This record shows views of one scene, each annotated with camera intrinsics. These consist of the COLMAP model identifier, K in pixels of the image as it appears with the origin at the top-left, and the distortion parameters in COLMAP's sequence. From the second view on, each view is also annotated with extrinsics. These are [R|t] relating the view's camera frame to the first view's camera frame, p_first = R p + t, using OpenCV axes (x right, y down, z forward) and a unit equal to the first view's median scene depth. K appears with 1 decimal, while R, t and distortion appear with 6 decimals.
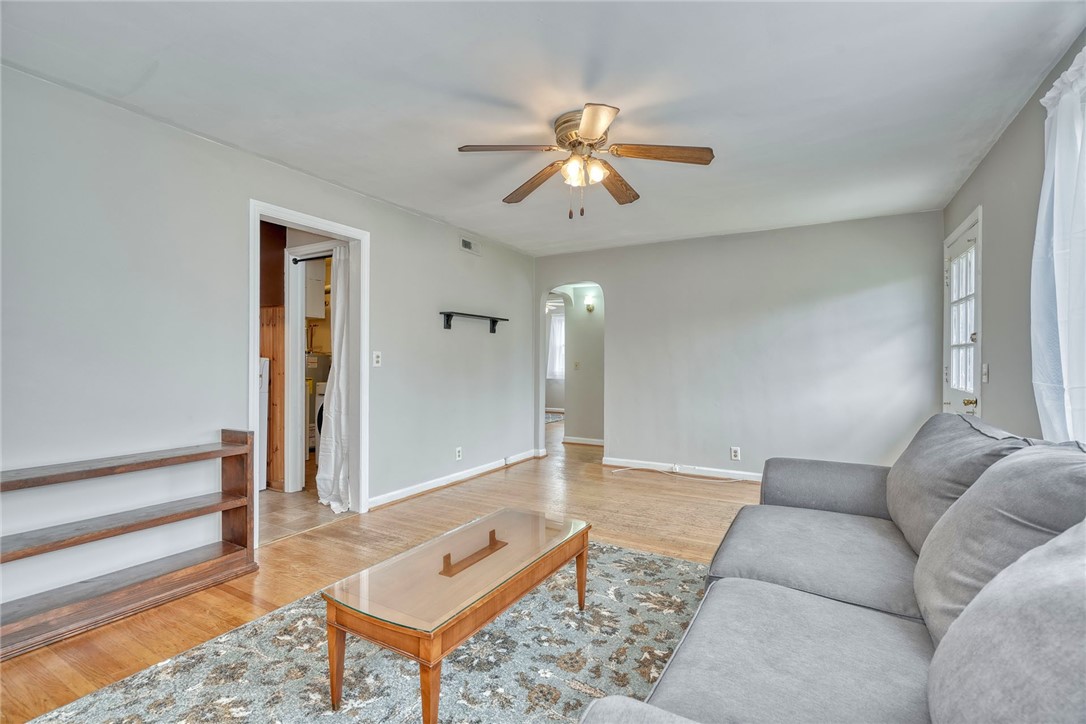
lens RADIAL K [[493.1, 0, 539.6], [0, 493.1, 361.4], [0, 0, 1]] dist [-0.002478, 0.000020]
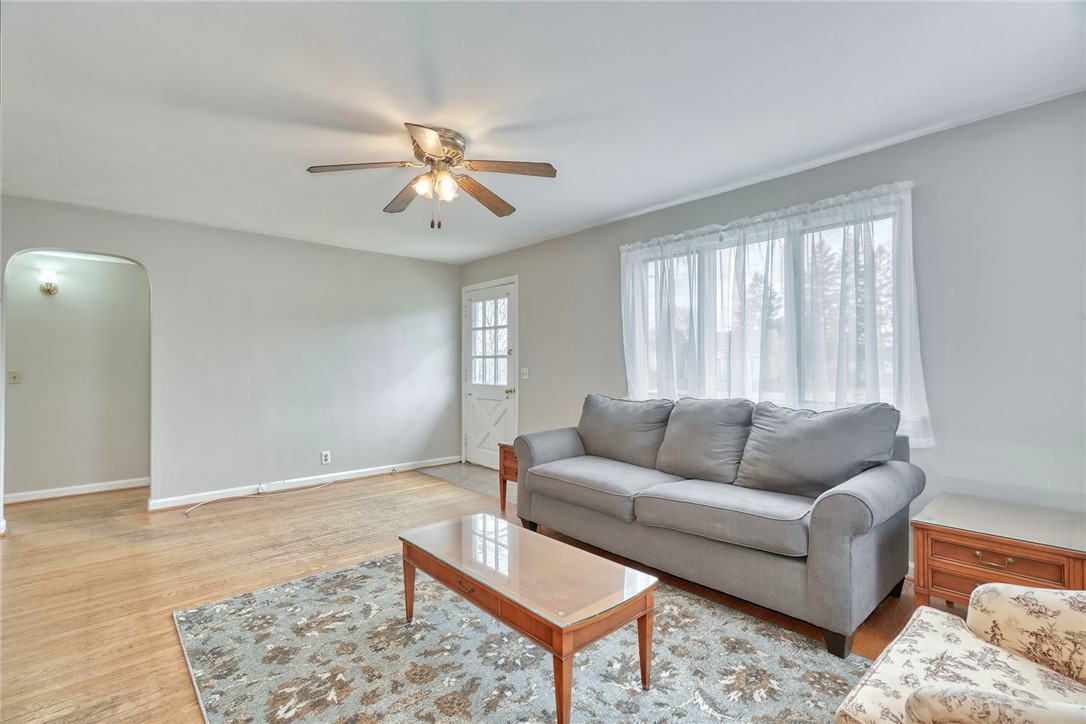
lens RADIAL K [[493.1, 0, 539.6], [0, 493.1, 361.4], [0, 0, 1]] dist [-0.002478, 0.000020]
pose [[0.305722, 0.003646, 0.952114, -0.563225], [0.007403, 0.999953, -0.006206, -0.005469], [-0.952092, 0.008946, 0.305680, 0.326907]]
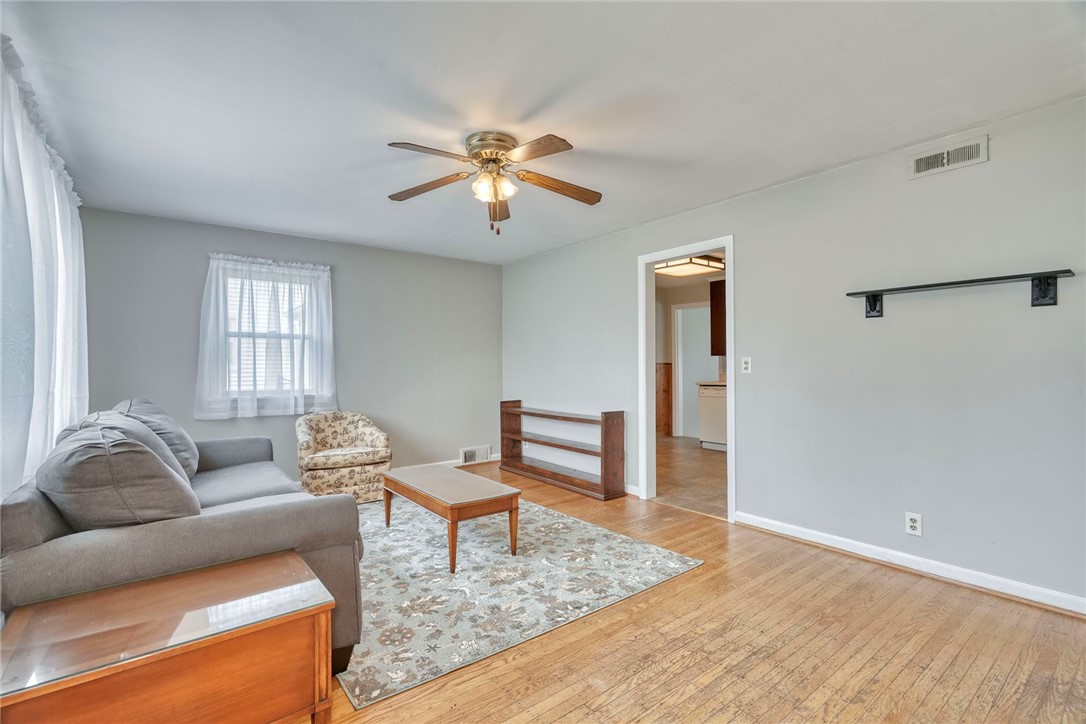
lens RADIAL K [[493.1, 0, 539.6], [0, 493.1, 361.4], [0, 0, 1]] dist [-0.002478, 0.000020]
pose [[-0.371777, -0.008105, -0.928287, 0.688992], [0.002239, 0.999951, -0.009627, -0.004175], [0.928319, -0.005658, -0.371741, 1.000944]]
